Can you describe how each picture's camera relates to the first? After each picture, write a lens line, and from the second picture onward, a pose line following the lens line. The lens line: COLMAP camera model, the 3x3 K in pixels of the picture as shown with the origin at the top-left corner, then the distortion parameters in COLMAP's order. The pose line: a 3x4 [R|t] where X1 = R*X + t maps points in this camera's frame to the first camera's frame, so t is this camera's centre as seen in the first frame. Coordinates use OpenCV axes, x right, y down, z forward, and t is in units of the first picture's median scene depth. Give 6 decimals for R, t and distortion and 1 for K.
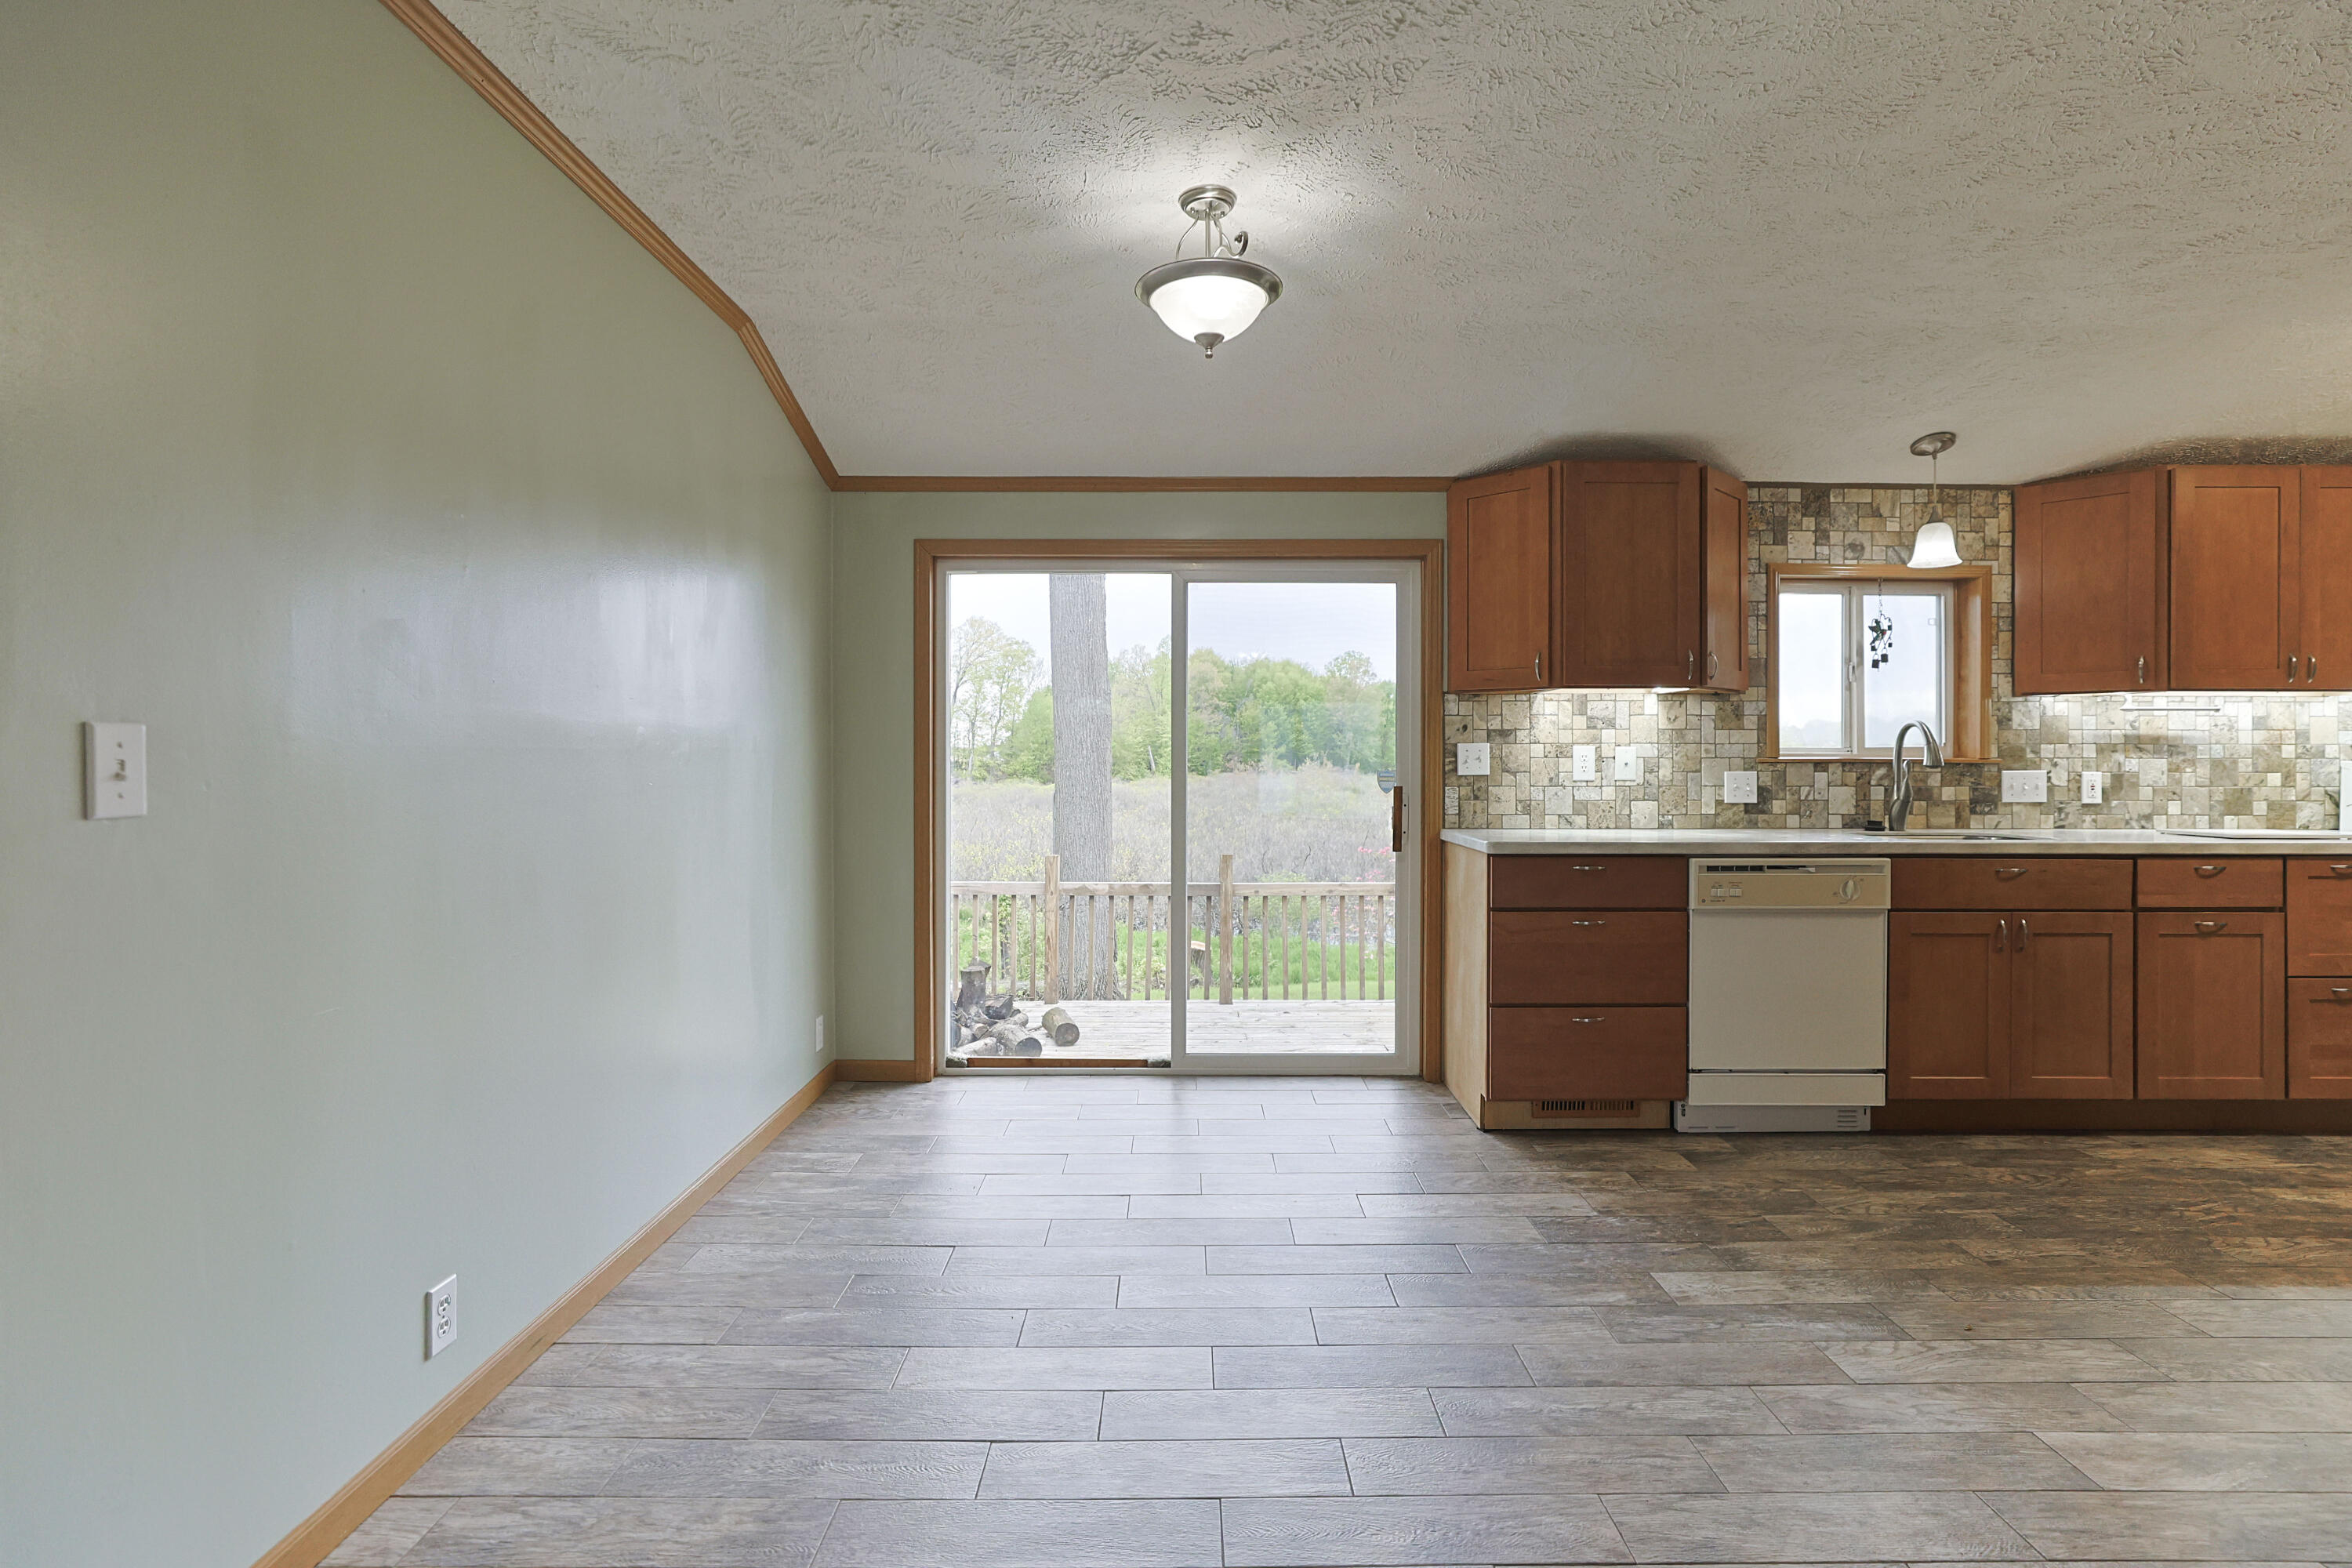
lens RADIAL K [[1123.7, 0, 1188.0], [0, 1123.7, 762.5], [0, 0, 1]] dist [-0.022979, 0.012865]
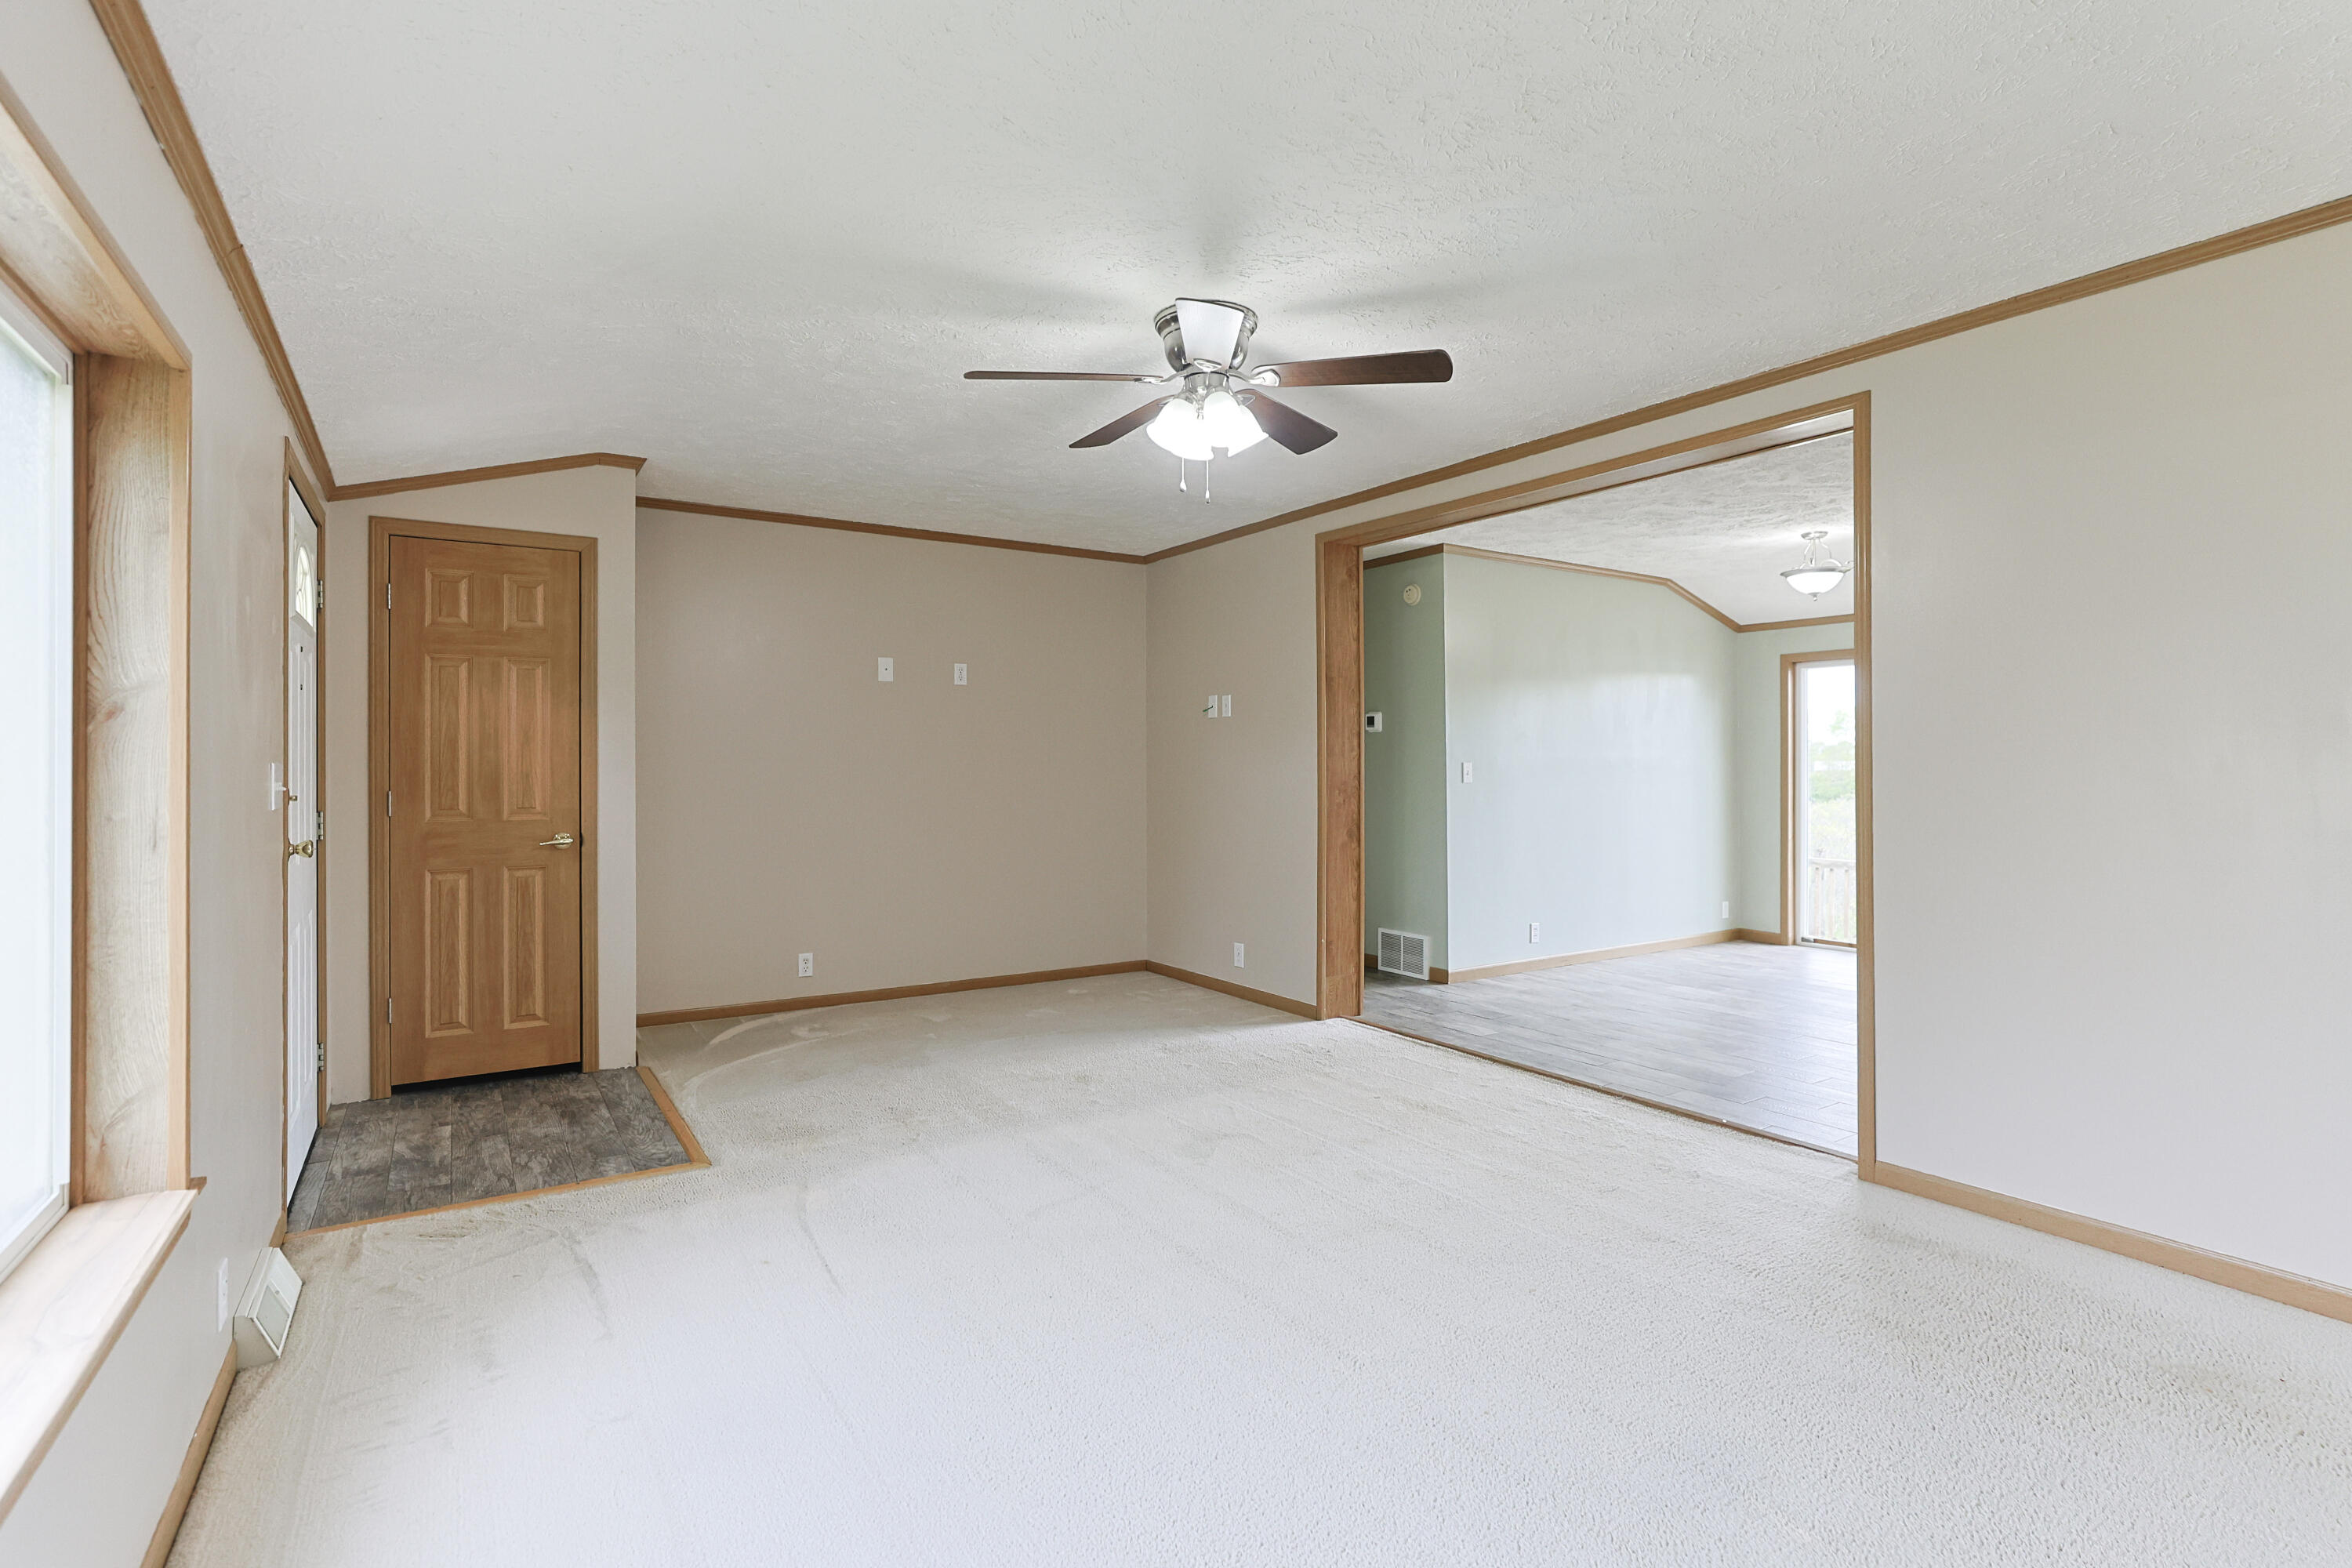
lens RADIAL K [[1161.5, 0, 1201.6], [0, 1161.5, 769.1], [0, 0, 1]] dist [-0.023864, 0.011105]
pose [[0.560759, 0.002448, -0.827976, 0.810481], [-0.006227, 0.999980, -0.001261, 0.001762], [0.827956, 0.005863, 0.560763, -0.881488]]
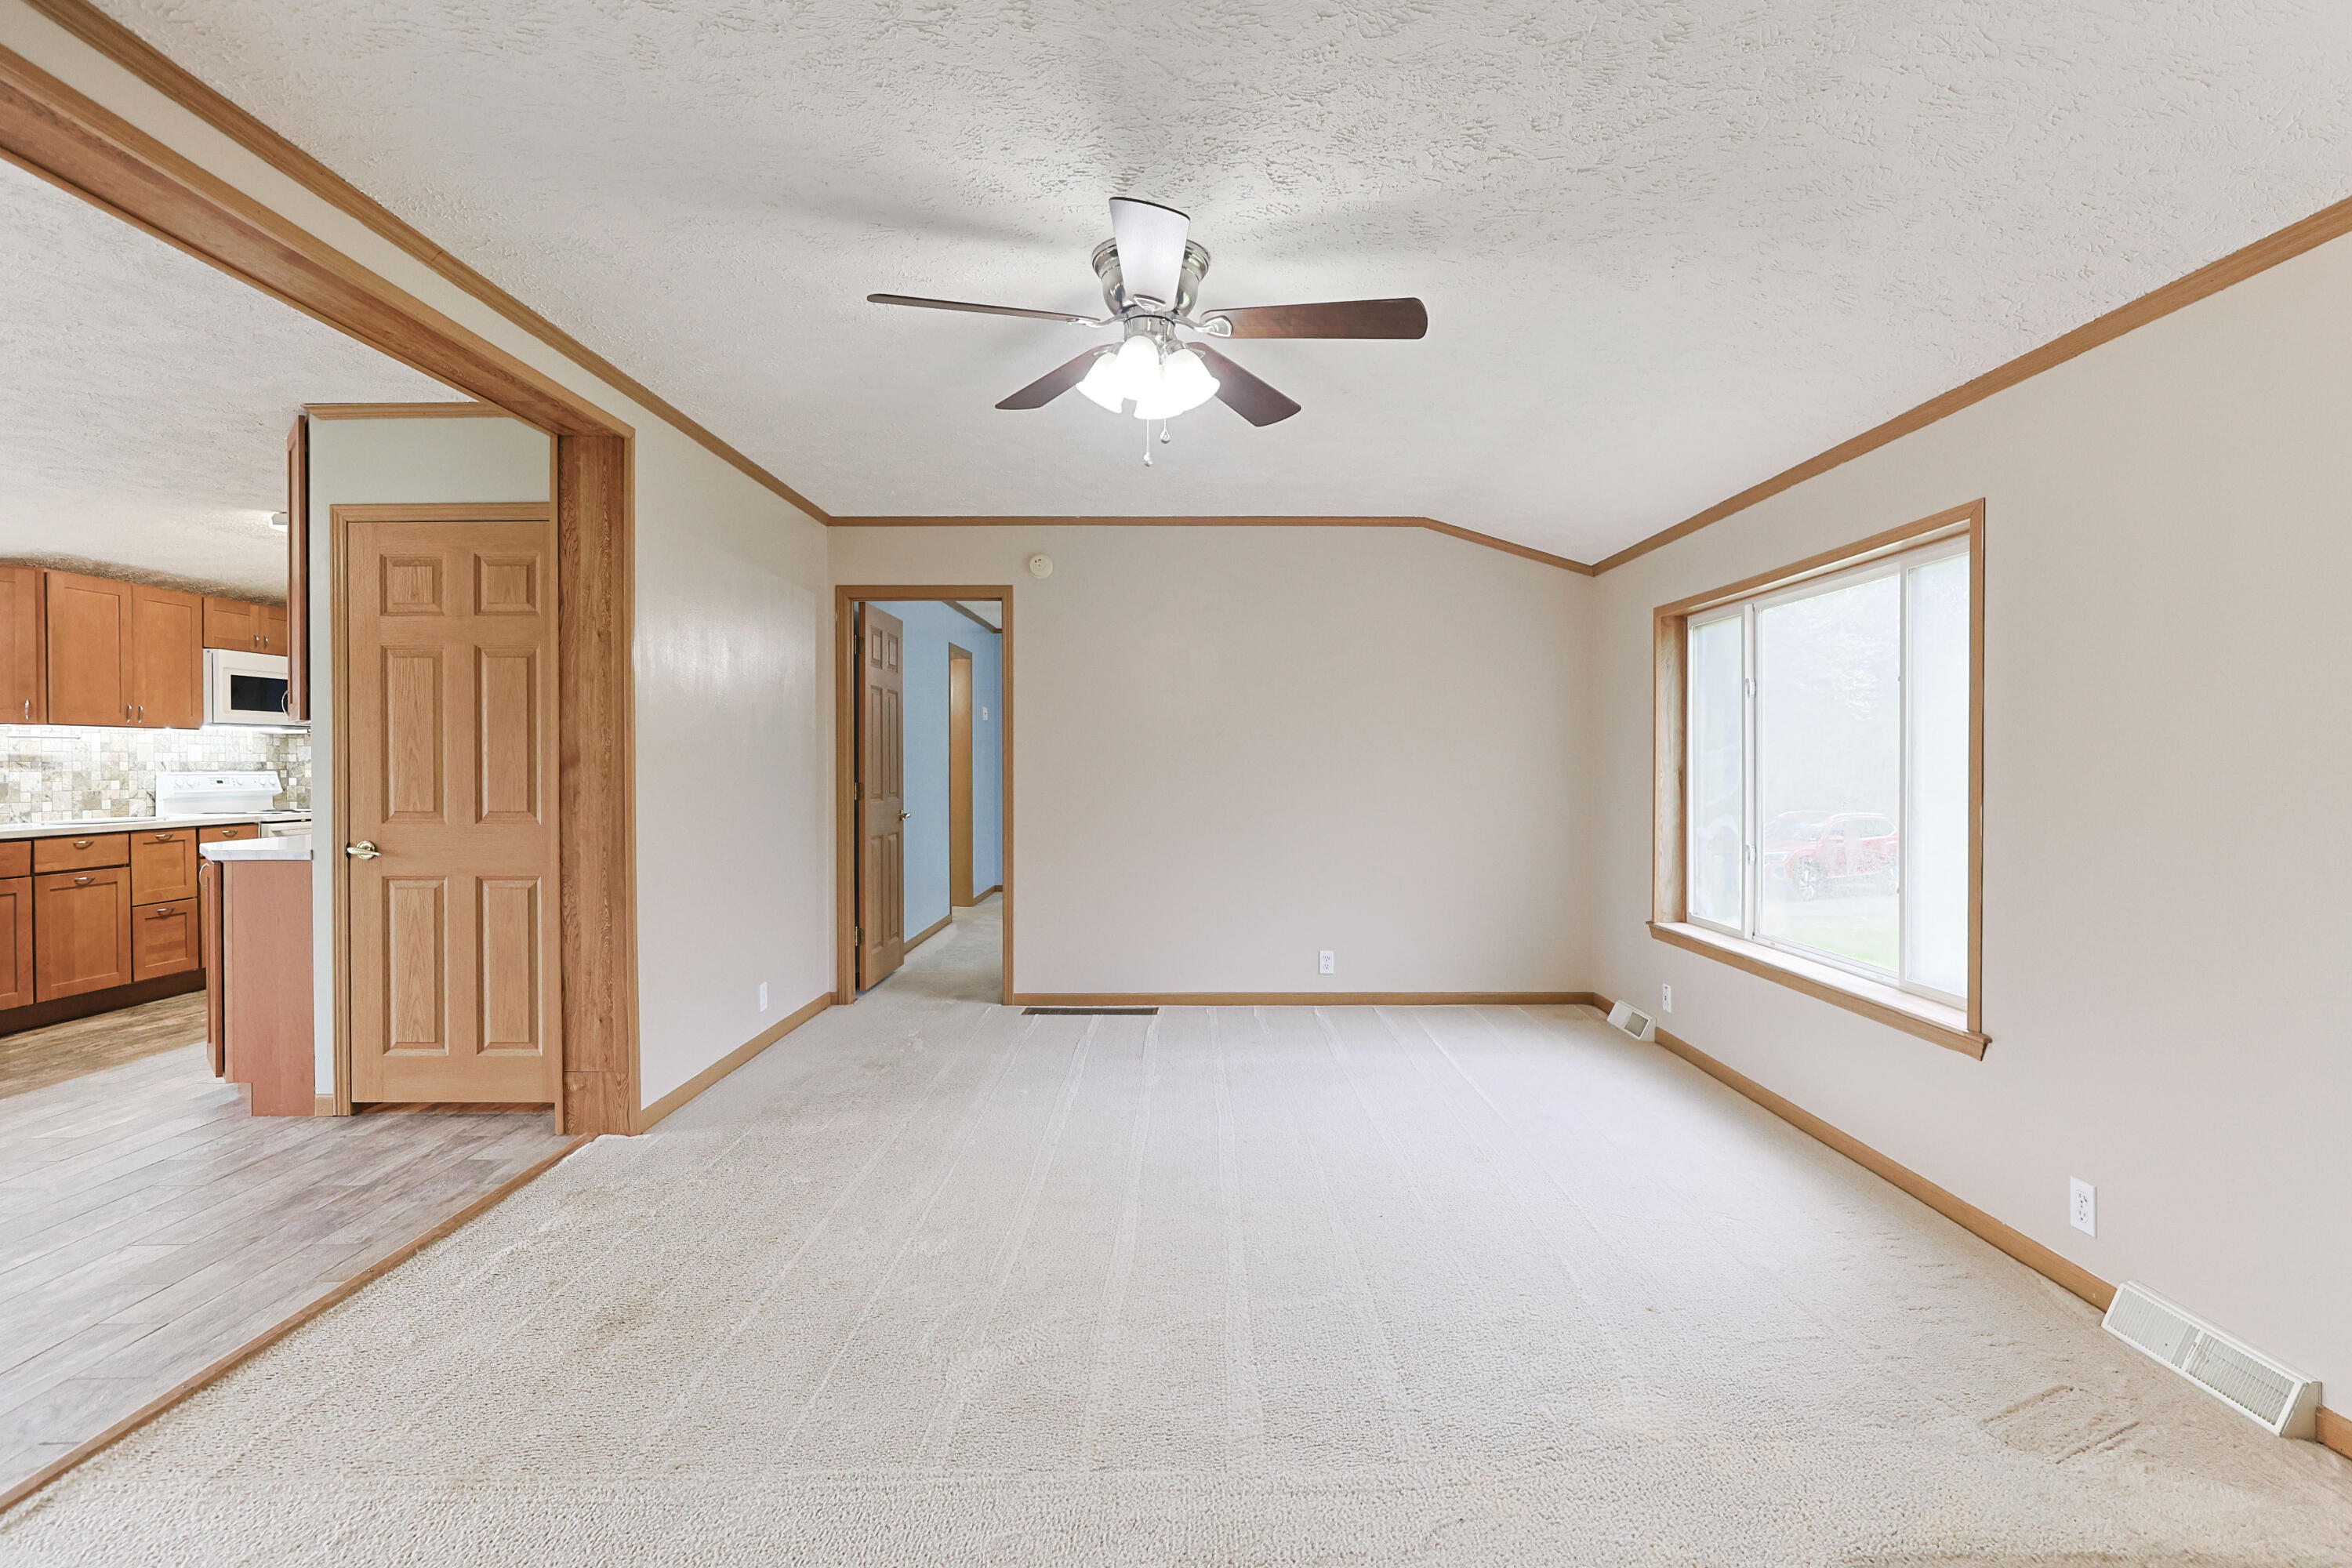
lens RADIAL K [[1123.7, 0, 1188.0], [0, 1123.7, 762.5], [0, 0, 1]] dist [-0.022979, 0.012865]
pose [[-0.002282, -0.001523, 0.999996, -0.533896], [0.009161, 0.999957, 0.001544, -0.004241], [-0.999955, 0.009165, -0.002268, -0.450757]]
